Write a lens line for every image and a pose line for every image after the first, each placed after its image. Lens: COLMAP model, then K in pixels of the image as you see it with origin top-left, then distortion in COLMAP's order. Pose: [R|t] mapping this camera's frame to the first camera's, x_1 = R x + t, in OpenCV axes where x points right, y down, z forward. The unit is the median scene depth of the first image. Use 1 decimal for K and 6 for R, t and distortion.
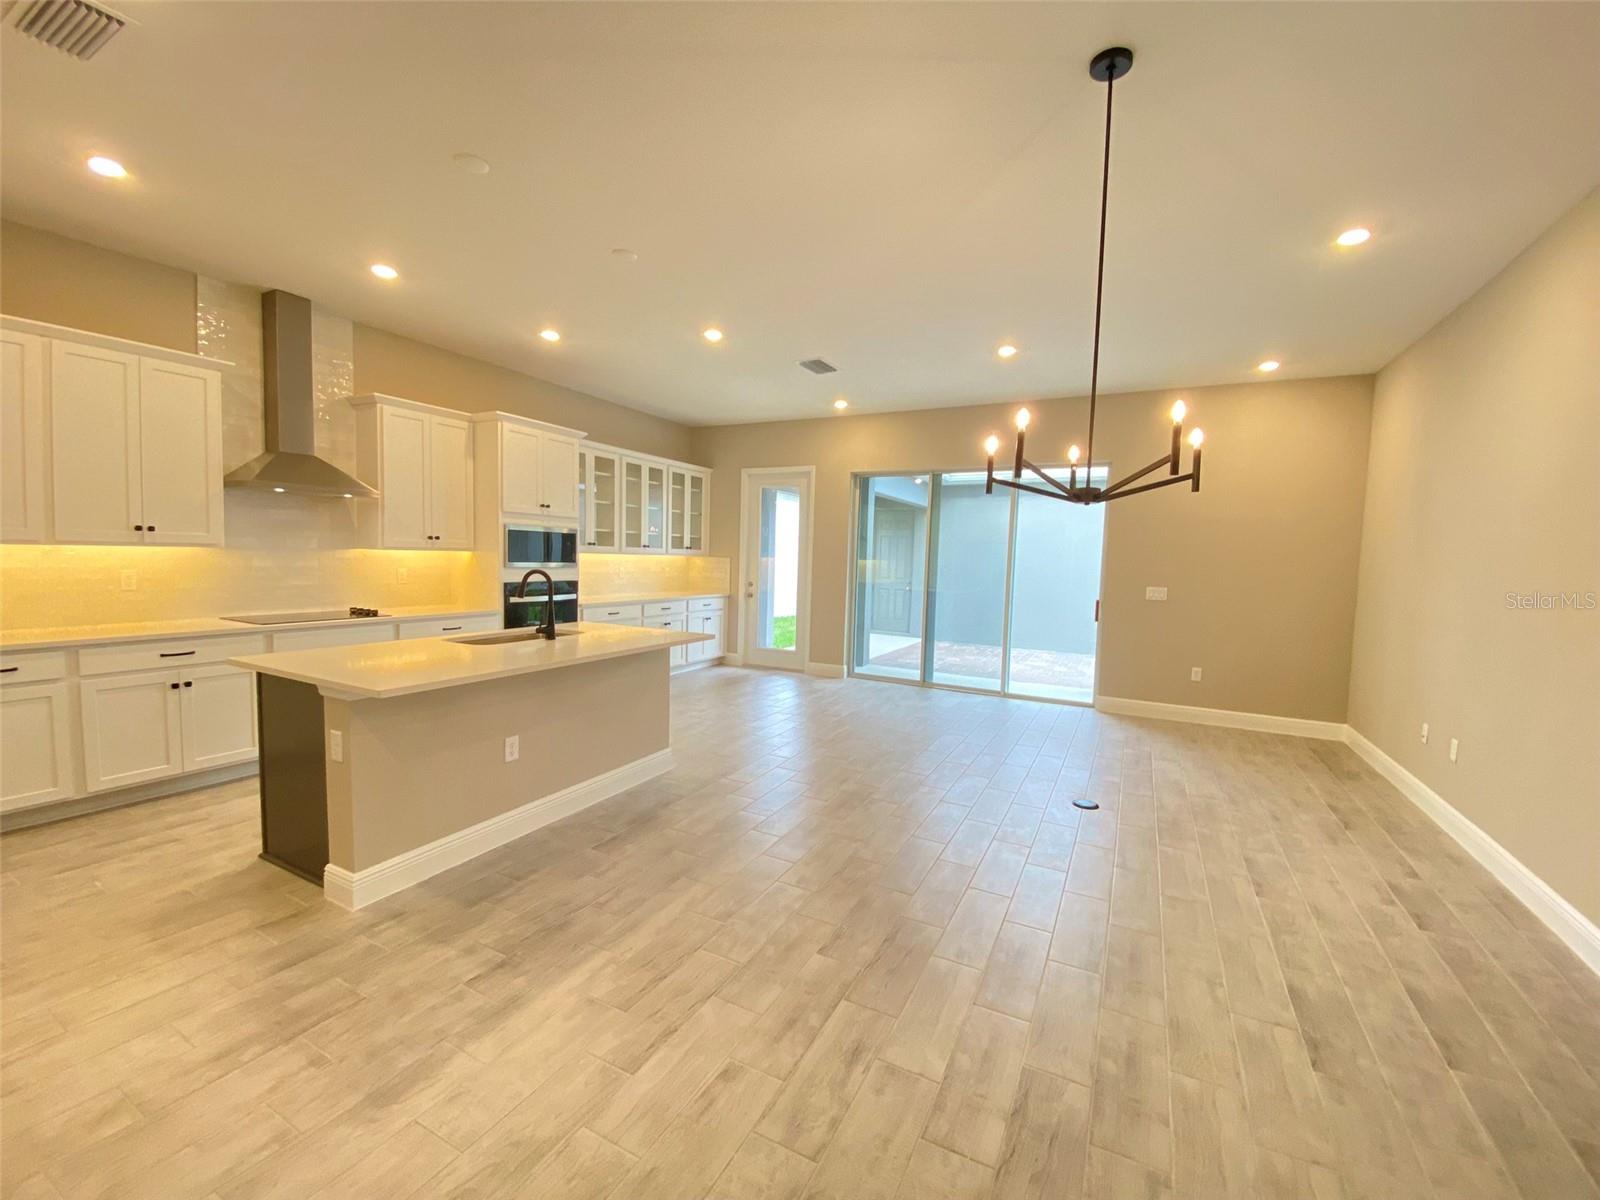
lens RADIAL K [[646.2, 0, 803.5], [0, 646.2, 602.5], [0, 0, 1]] dist [0.028009, -0.024880]
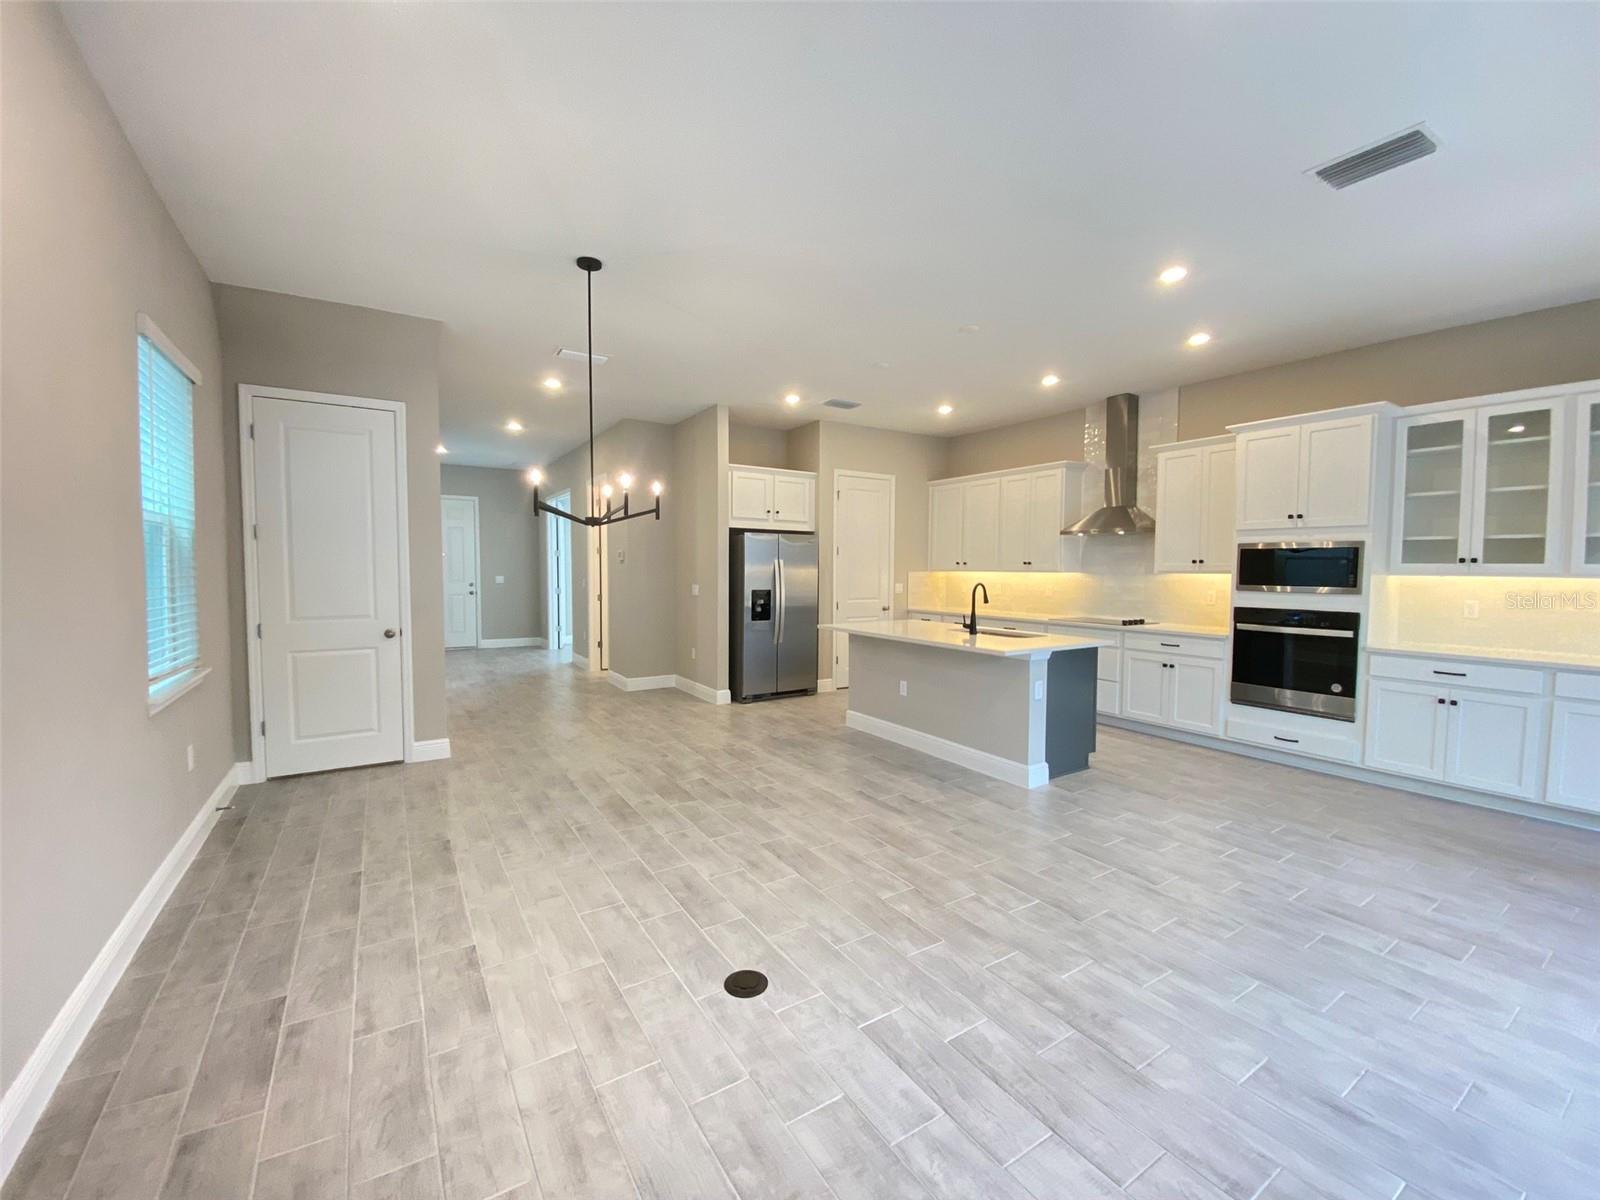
lens RADIAL K [[646.2, 0, 803.5], [0, 646.2, 602.5], [0, 0, 1]] dist [0.028009, -0.024880]
pose [[-0.496080, 0.014304, -0.868159, 1.120043], [-0.084834, 0.994282, 0.064858, -0.076964], [0.864122, 0.105824, -0.492030, 1.604495]]
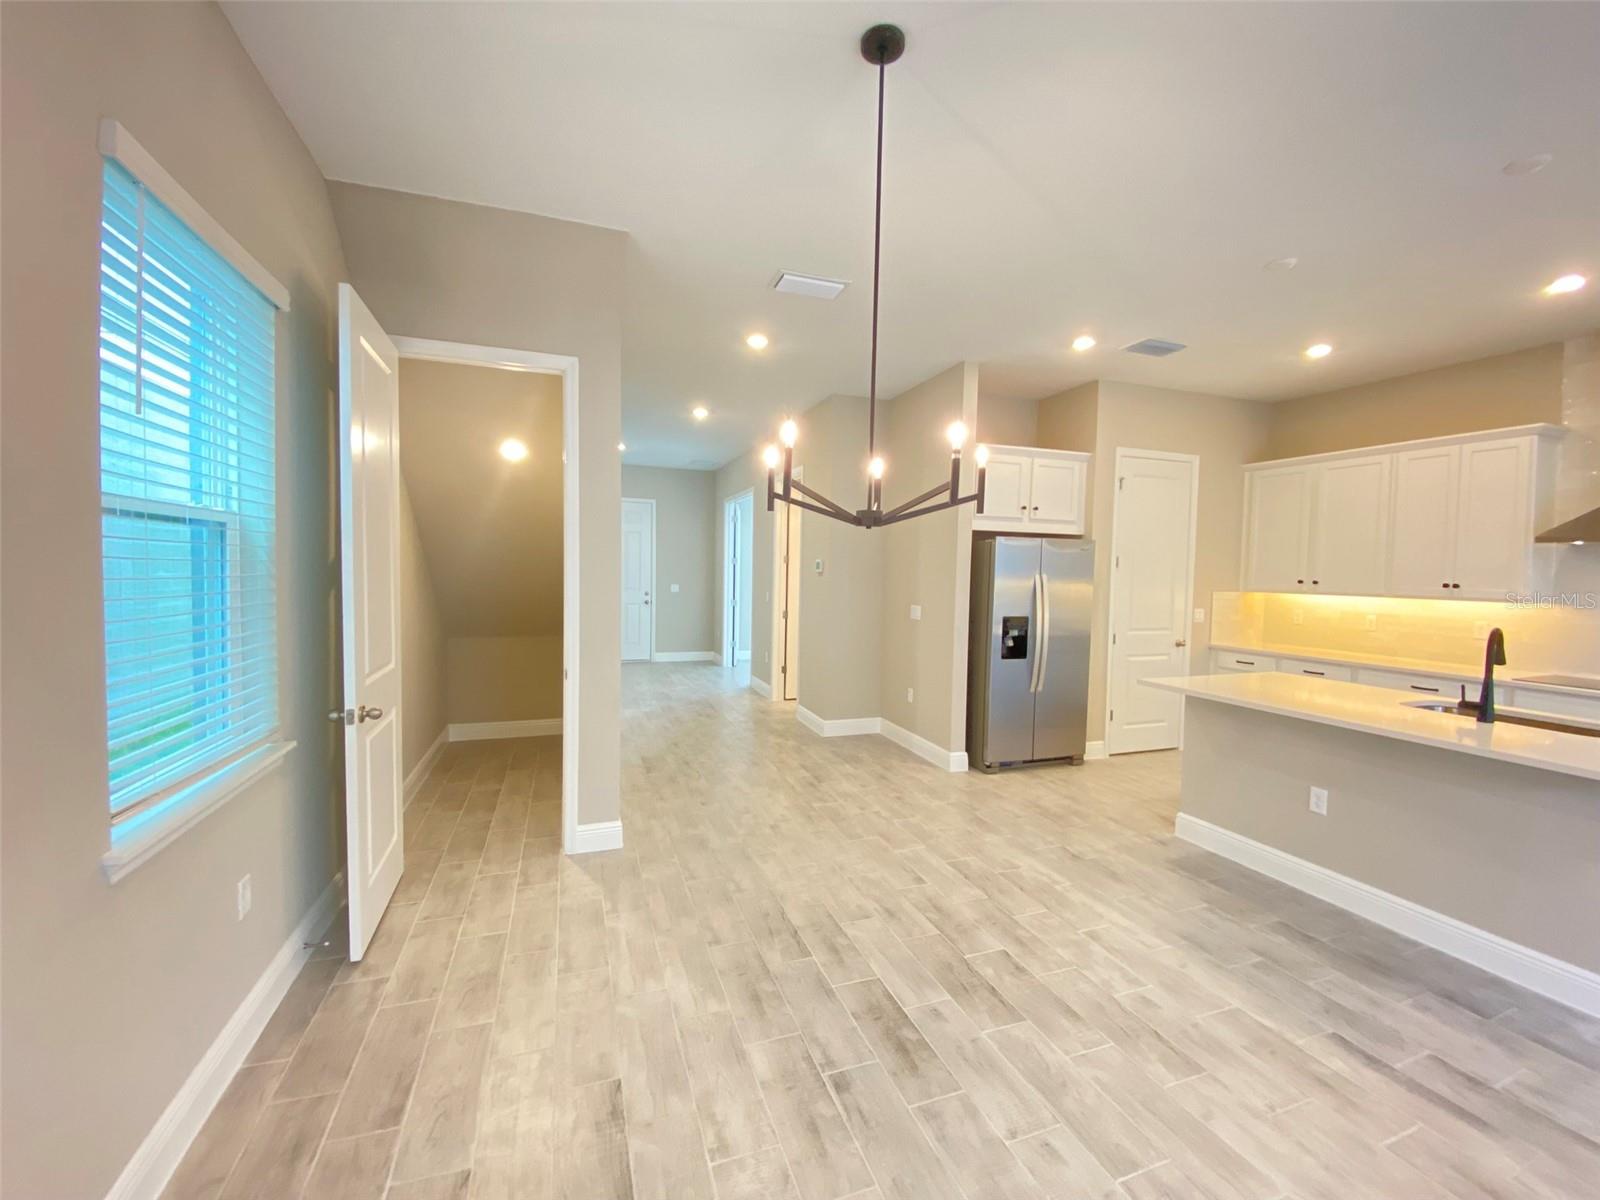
lens RADIAL K [[646.2, 0, 803.5], [0, 646.2, 602.5], [0, 0, 1]] dist [0.028009, -0.024880]
pose [[-0.679347, -0.006063, -0.733792, 0.811665], [-0.093181, 0.992584, 0.078066, -0.075035], [0.727877, 0.121409, -0.674874, 1.088622]]
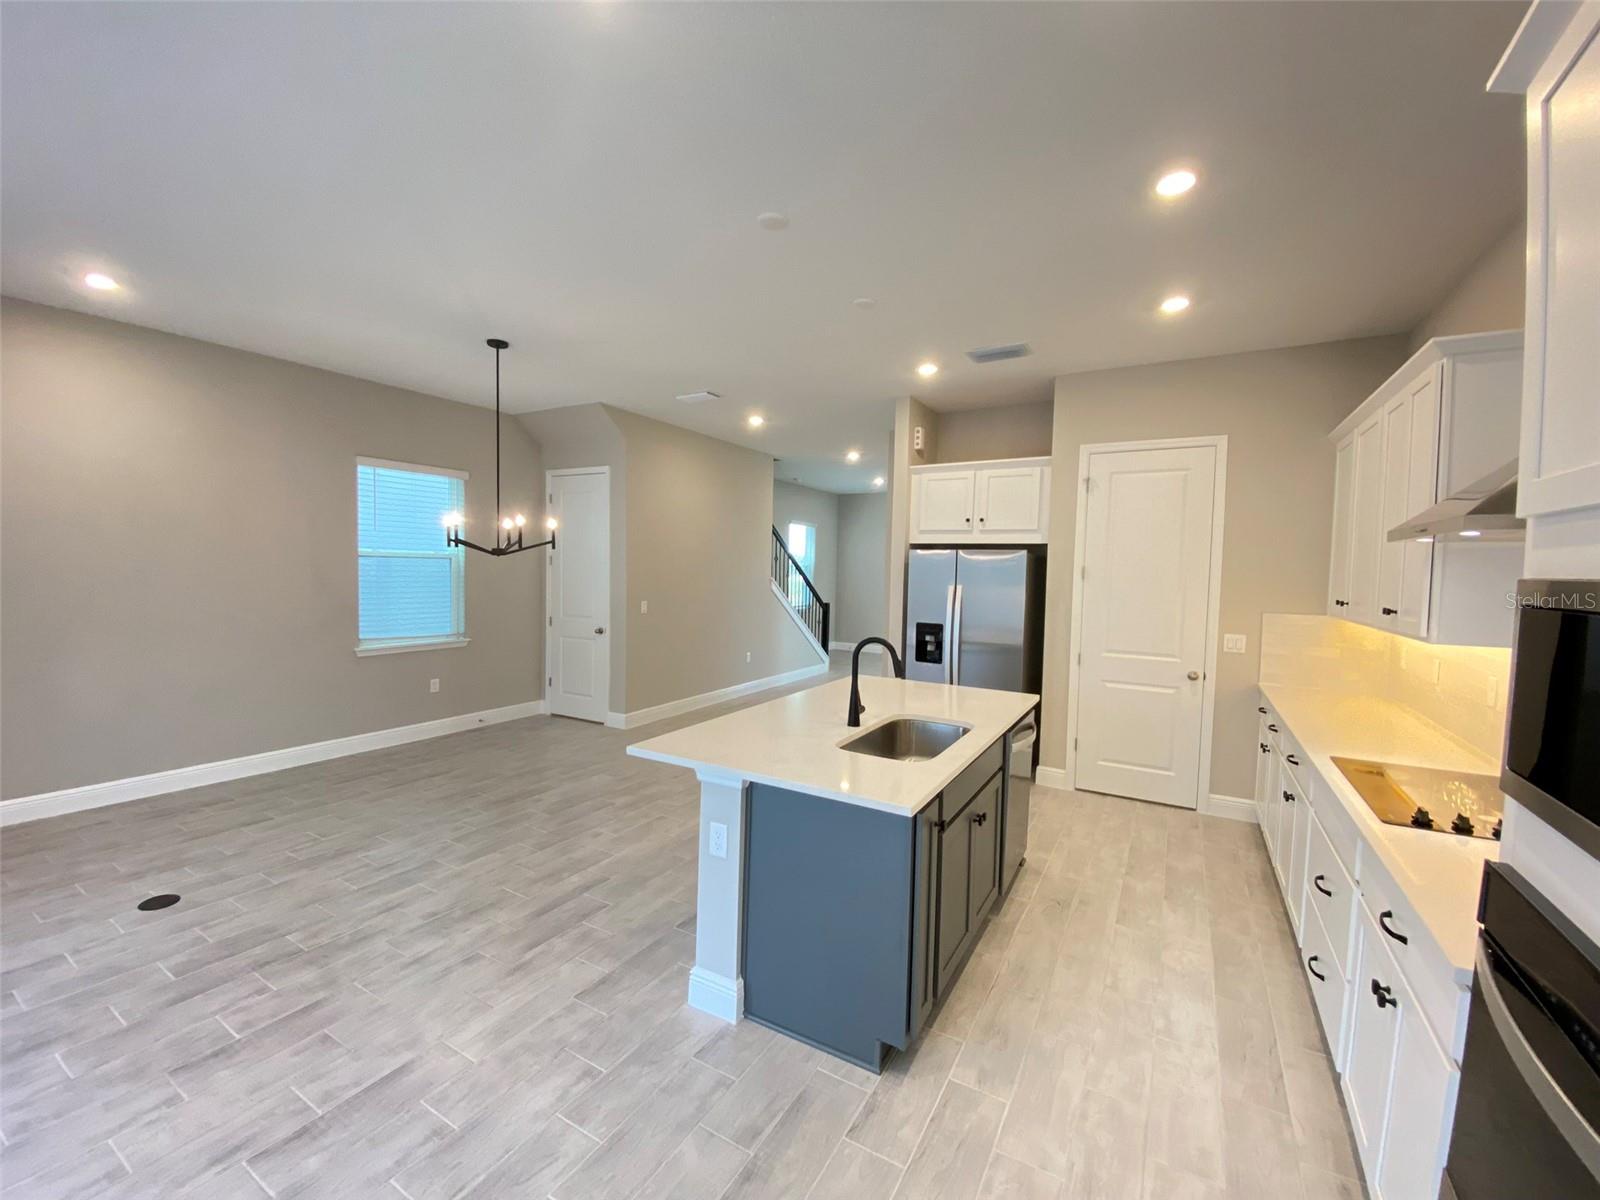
lens RADIAL K [[654.5, 0, 803.3], [0, 654.5, 596.9], [0, 0, 1]] dist [0.013871, -0.017945]
pose [[-0.997429, -0.055460, 0.045373, -0.425870], [-0.049576, 0.991307, 0.121874, -0.223632], [-0.051738, 0.119311, -0.991508, 2.091239]]
